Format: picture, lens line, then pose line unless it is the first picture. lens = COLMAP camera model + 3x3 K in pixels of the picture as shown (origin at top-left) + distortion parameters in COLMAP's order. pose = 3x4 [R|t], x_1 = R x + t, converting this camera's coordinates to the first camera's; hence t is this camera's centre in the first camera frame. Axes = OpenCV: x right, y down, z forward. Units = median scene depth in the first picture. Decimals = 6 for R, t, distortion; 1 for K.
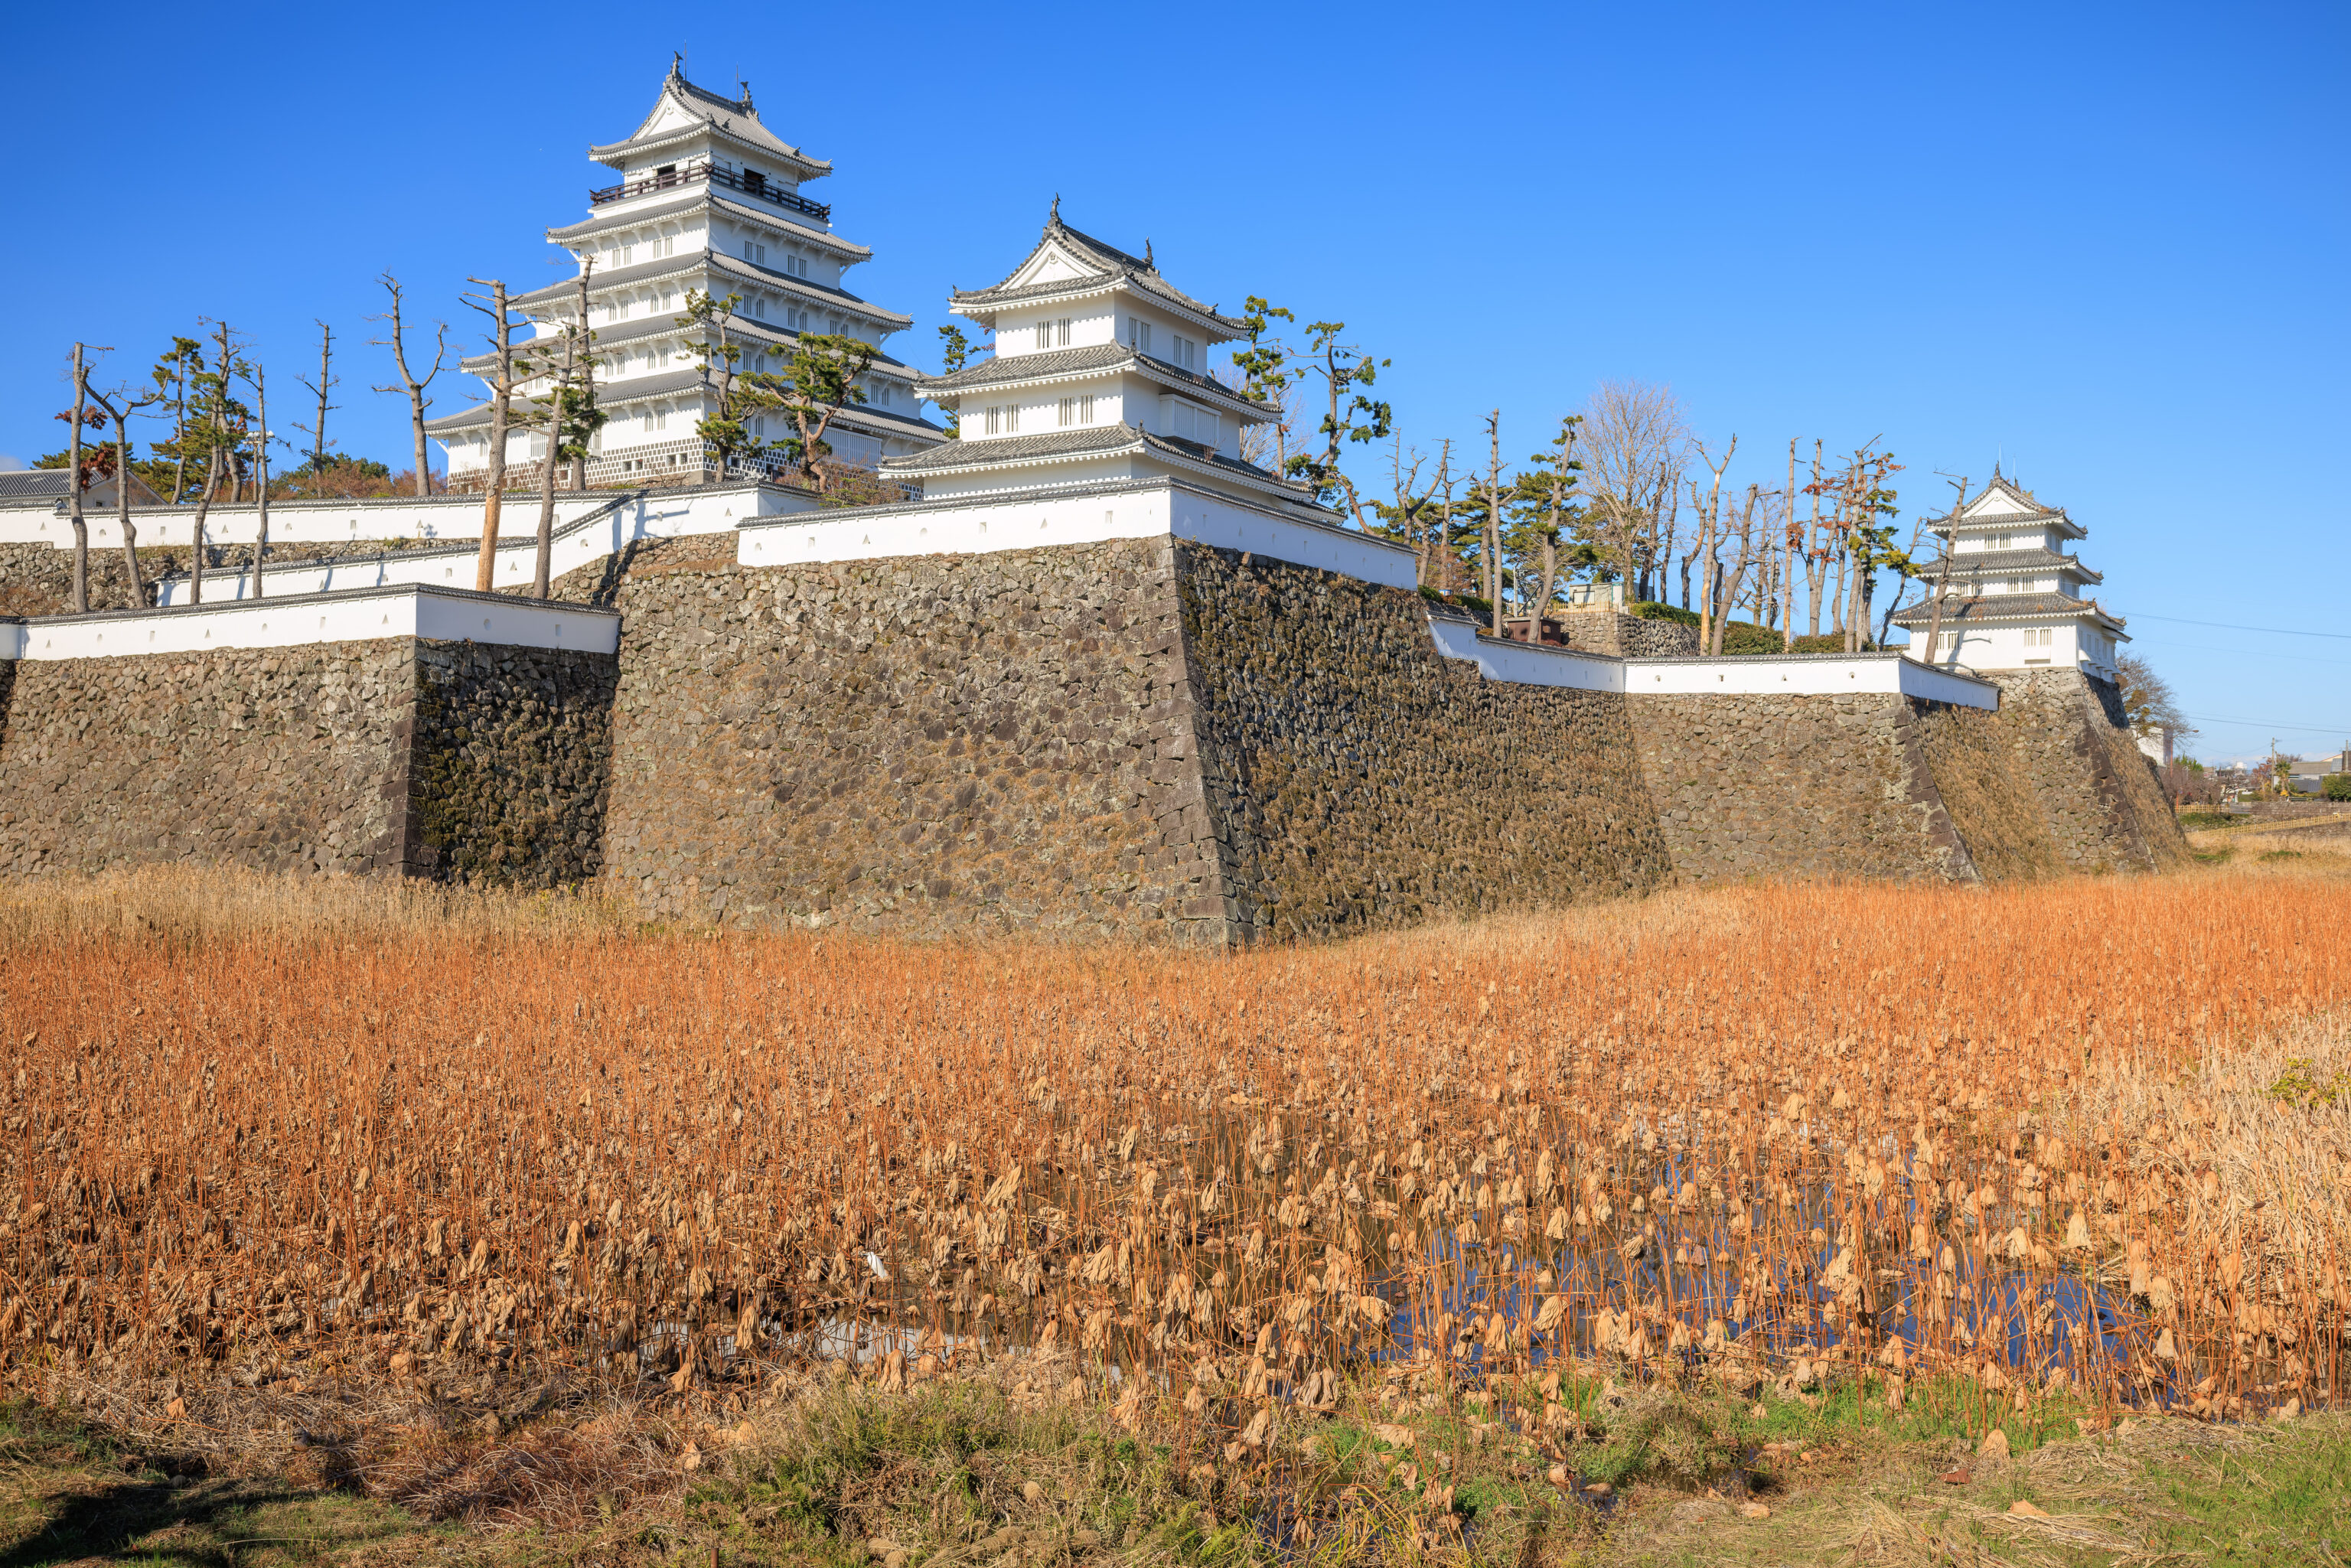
lens RADIAL K [[1963.5, 0, 1187.0], [0, 1963.5, 782.1], [0, 0, 1]] dist [0.024635, 0.004376]
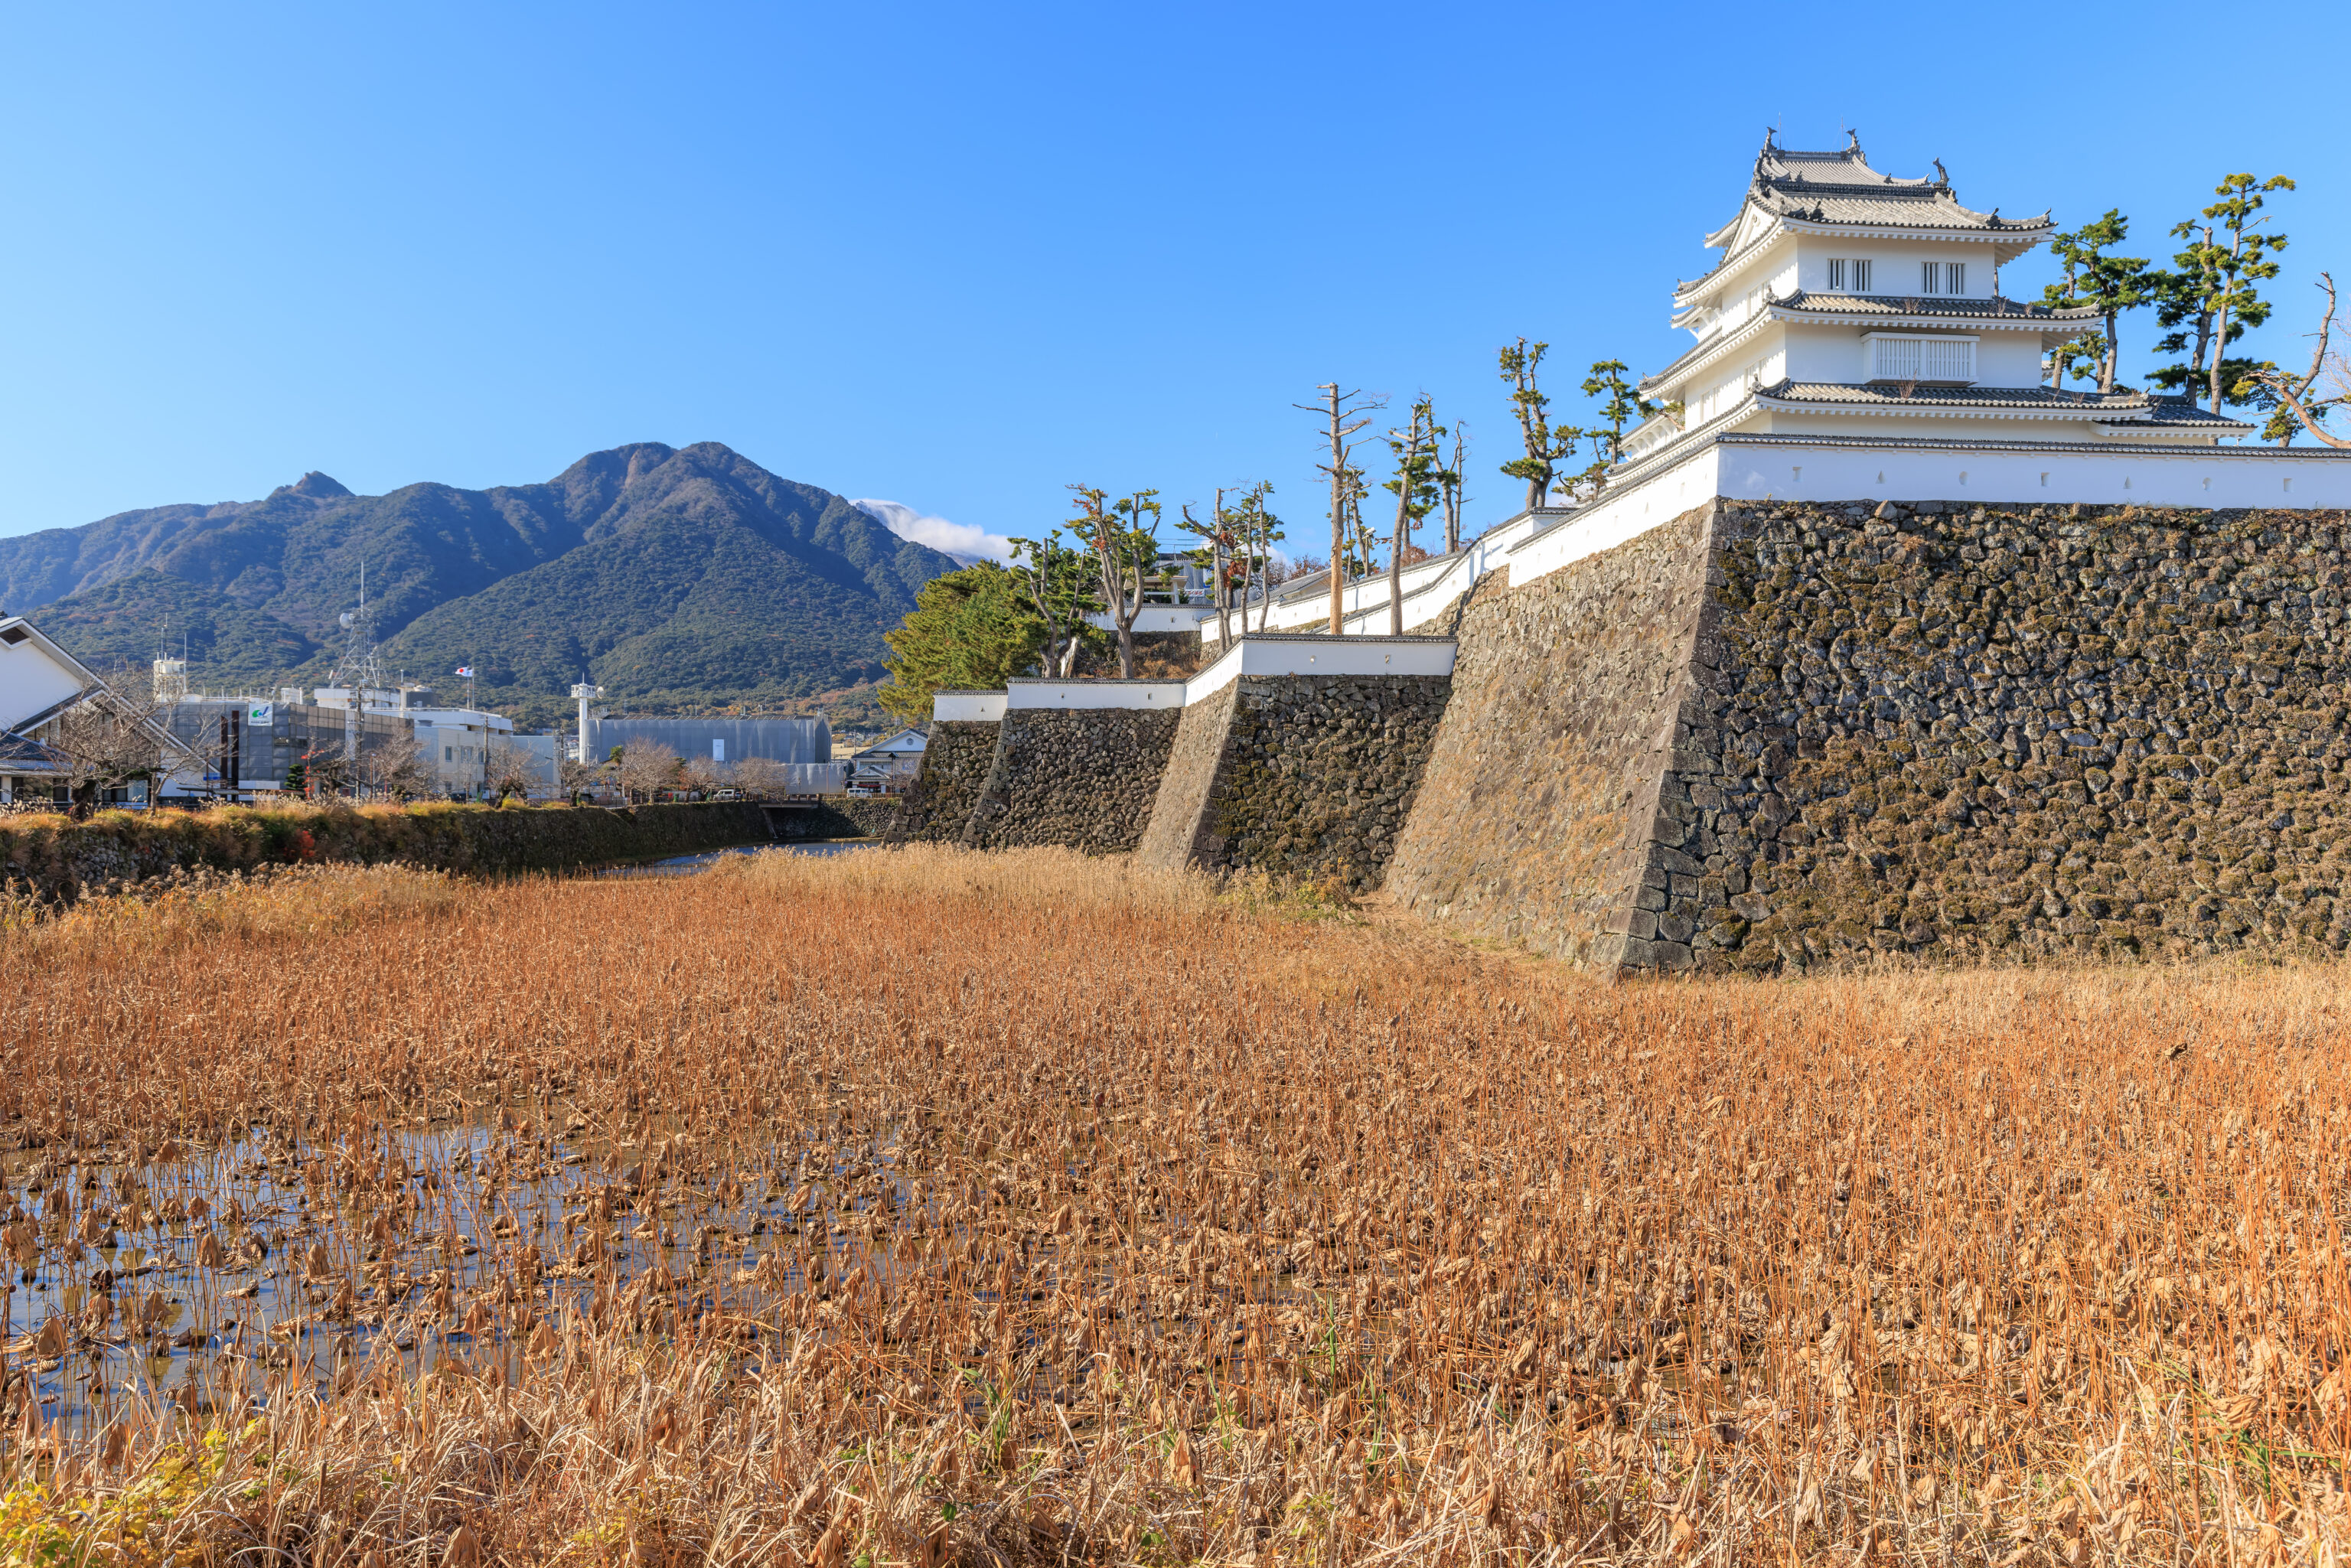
lens RADIAL K [[1489.6, 0, 1170.9], [0, 1489.6, 792.1], [0, 0, 1]] dist [0.001947, 0.001927]
pose [[0.586581, -0.007507, -0.809856, 0.345225], [0.010640, 0.999942, -0.001563, 0.004228], [0.809821, -0.007700, 0.586626, 0.358452]]
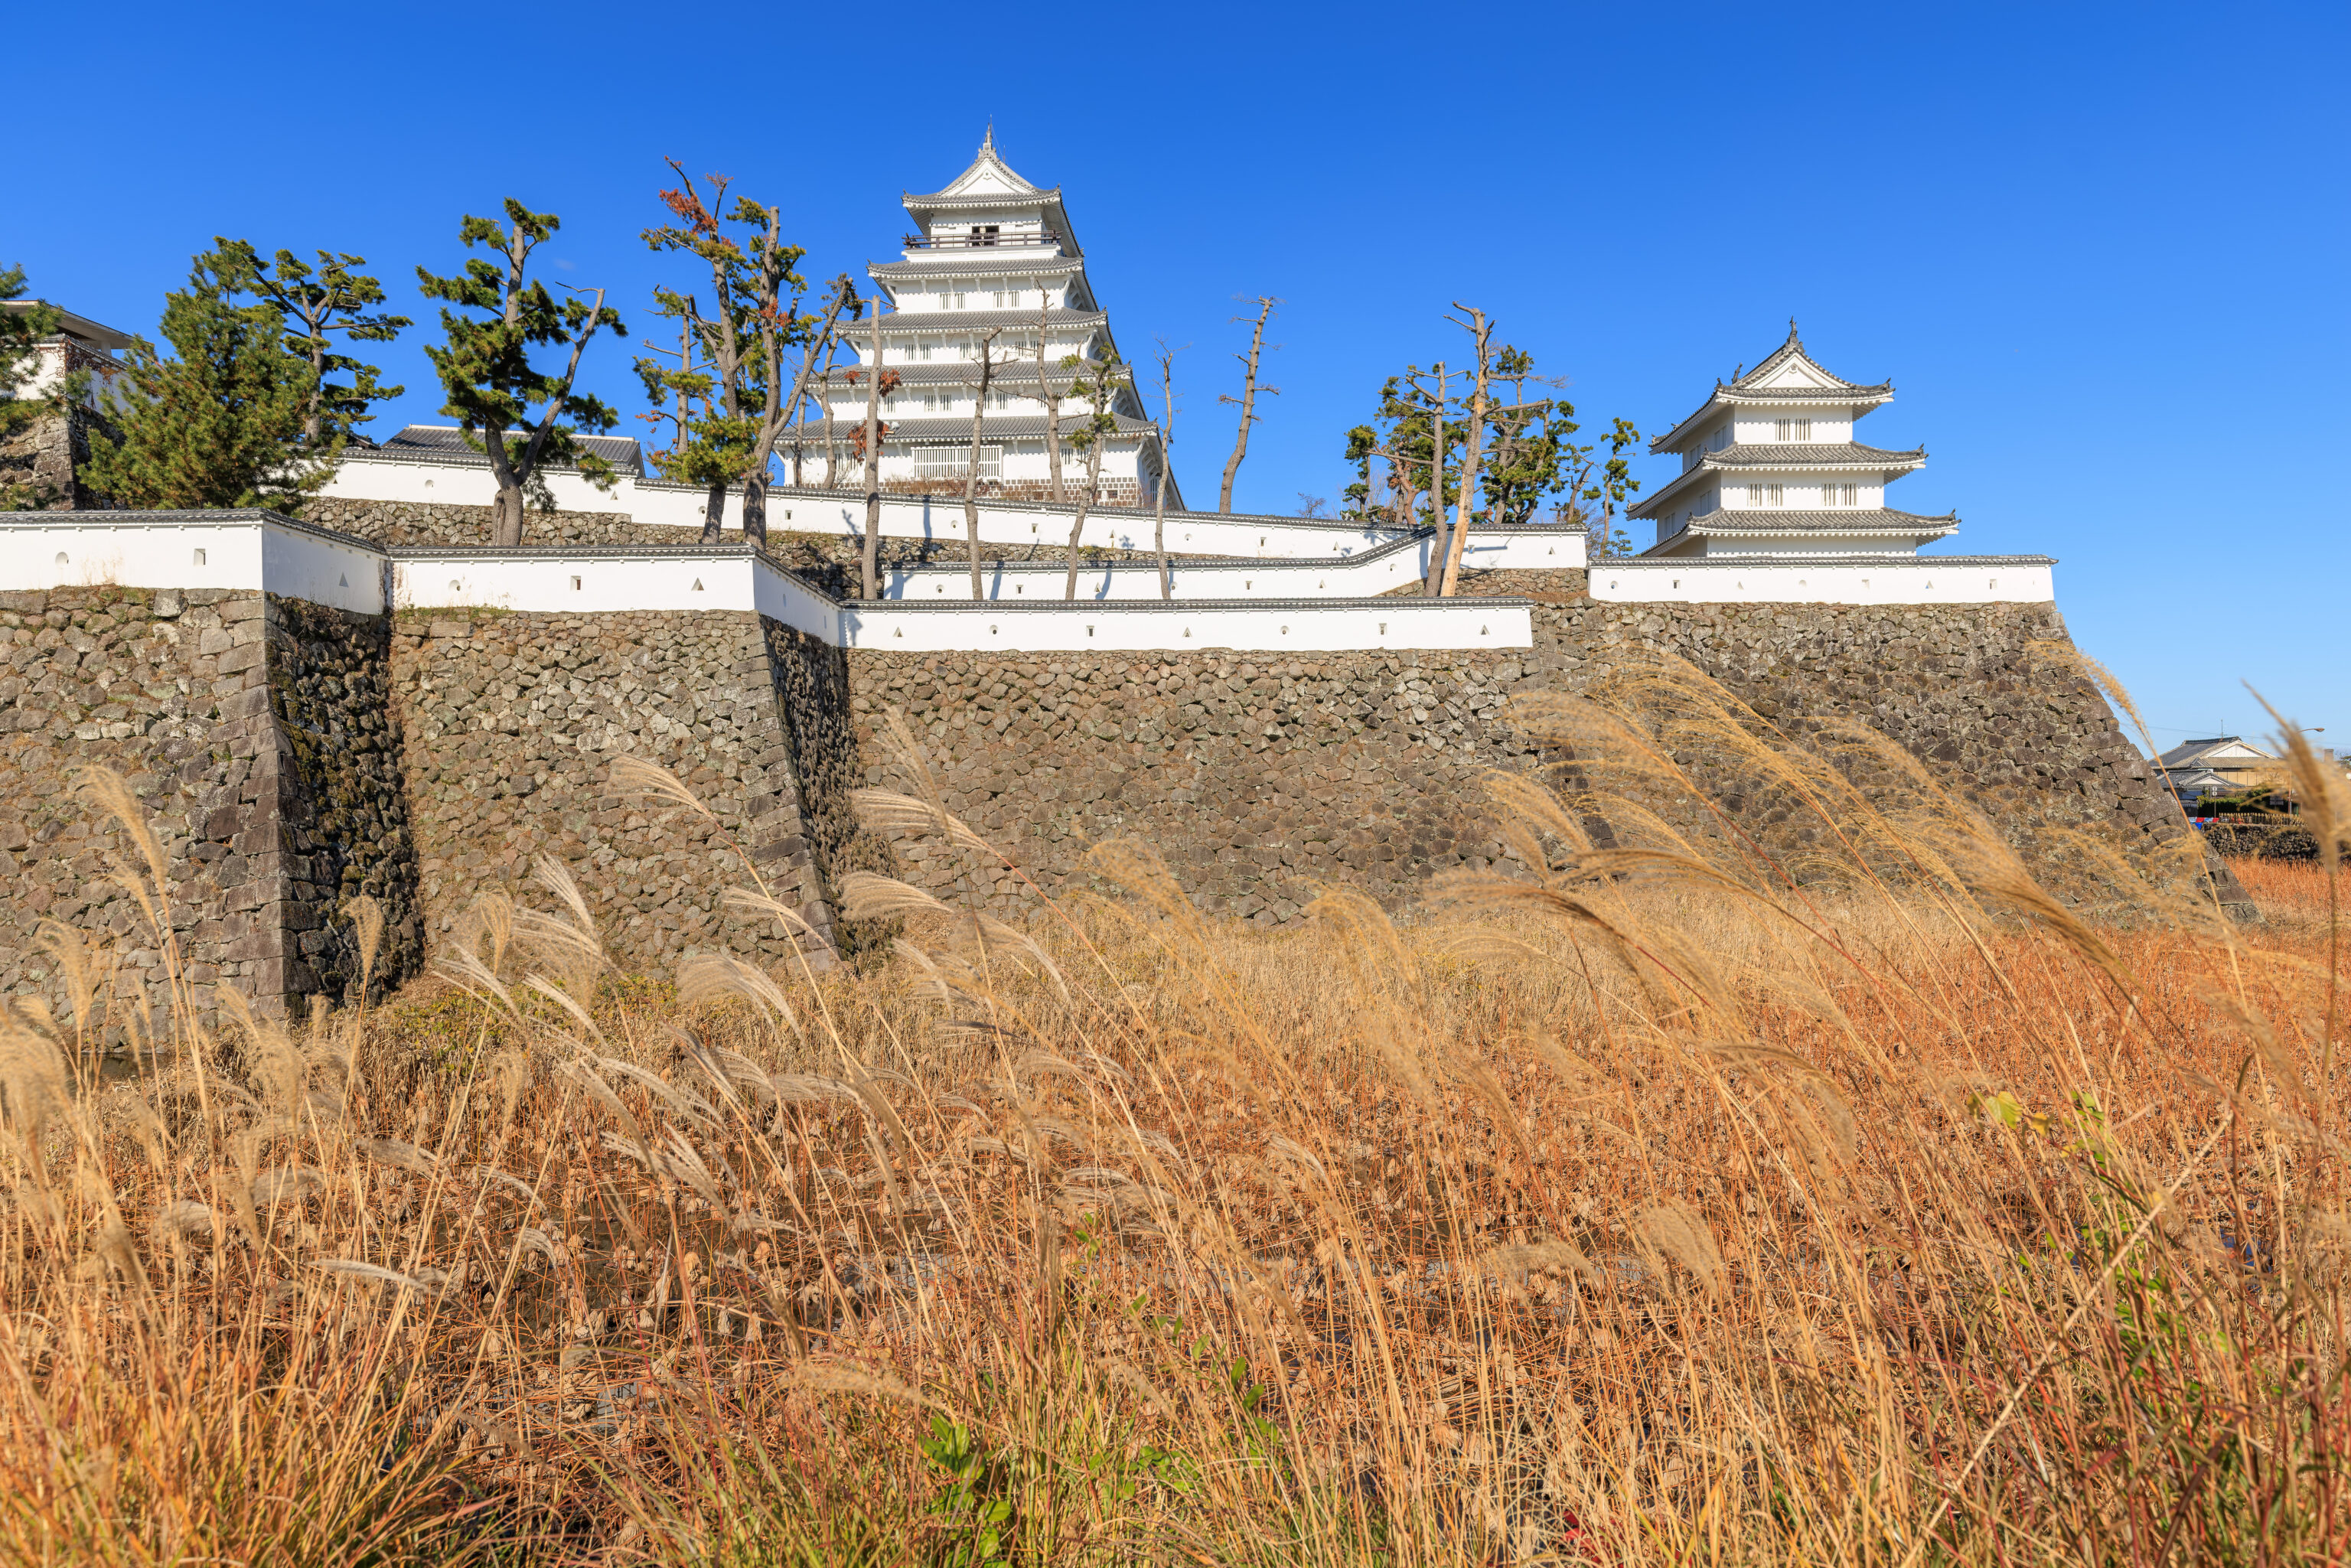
lens RADIAL K [[1347.3, 0, 1167.1], [0, 1347.3, 789.7], [0, 0, 1]] dist [0.005330, 0.004388]
pose [[0.877706, 0.005179, 0.479171, -0.824744], [-0.007410, 0.999969, 0.002766, -0.002137], [-0.479142, -0.005978, 0.877717, 0.449091]]
